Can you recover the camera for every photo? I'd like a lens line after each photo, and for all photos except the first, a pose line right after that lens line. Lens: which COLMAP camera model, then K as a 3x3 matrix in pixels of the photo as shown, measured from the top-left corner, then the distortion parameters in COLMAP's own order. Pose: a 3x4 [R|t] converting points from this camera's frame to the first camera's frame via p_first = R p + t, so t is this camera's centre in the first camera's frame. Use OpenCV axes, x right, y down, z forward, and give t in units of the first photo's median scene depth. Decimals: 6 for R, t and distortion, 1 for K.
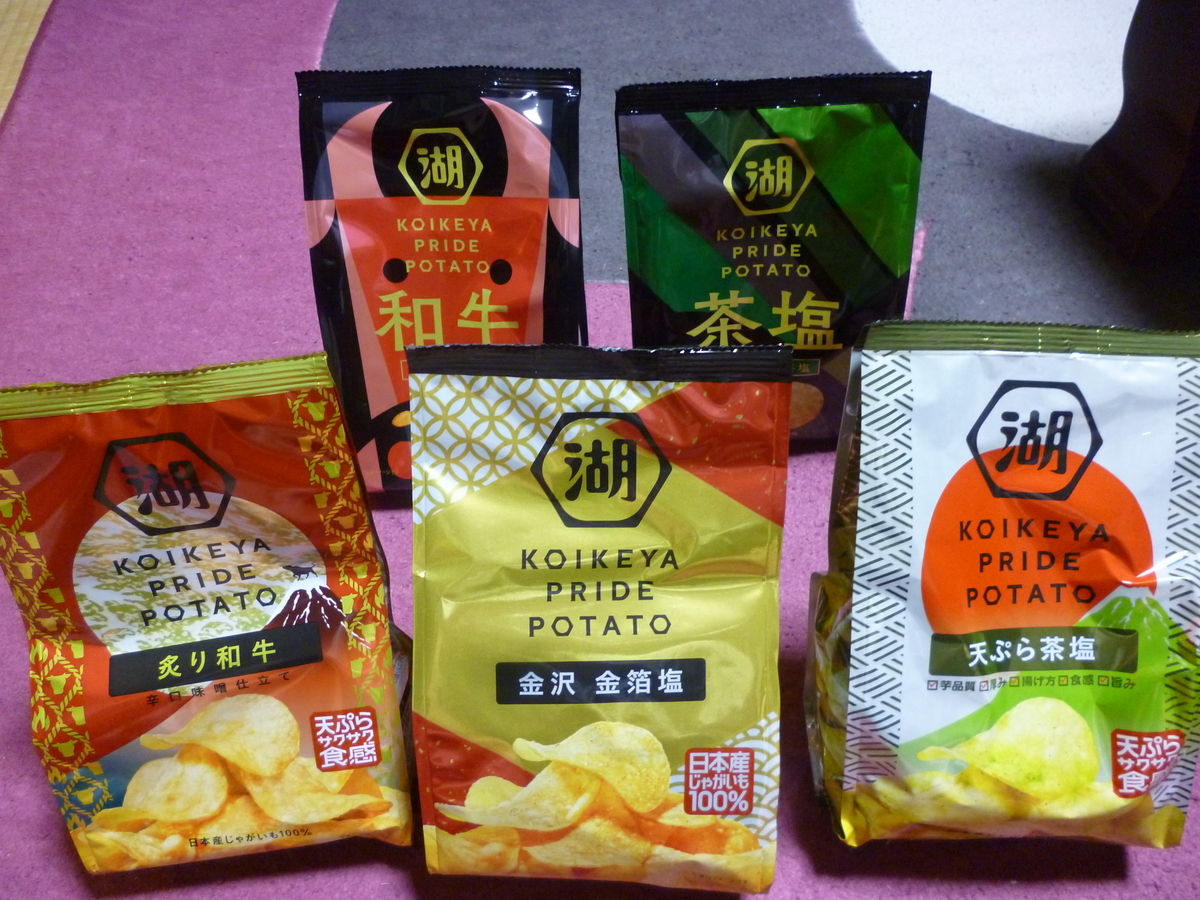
lens RADIAL K [[970.1, 0, 600.0], [0, 970.1, 450.0], [0, 0, 1]] dist [-0.002577, 0.001082]
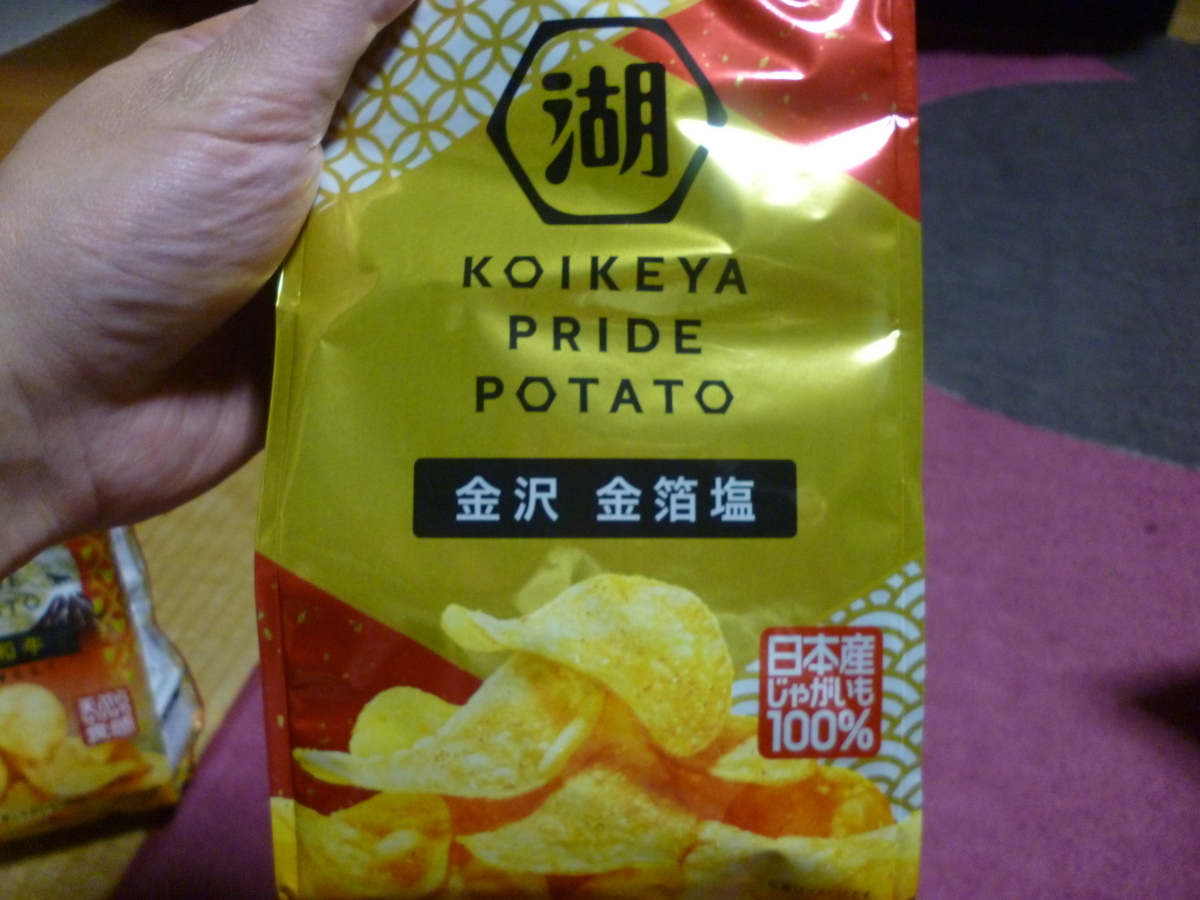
lens RADIAL K [[970.1, 0, 600.0], [0, 970.1, 450.0], [0, 0, 1]] dist [-0.002577, 0.001082]
pose [[0.997780, 0.003494, 0.066509, -0.039210], [0.005567, 0.990751, -0.135578, 0.287357], [-0.066368, 0.135648, 0.988532, 0.462005]]
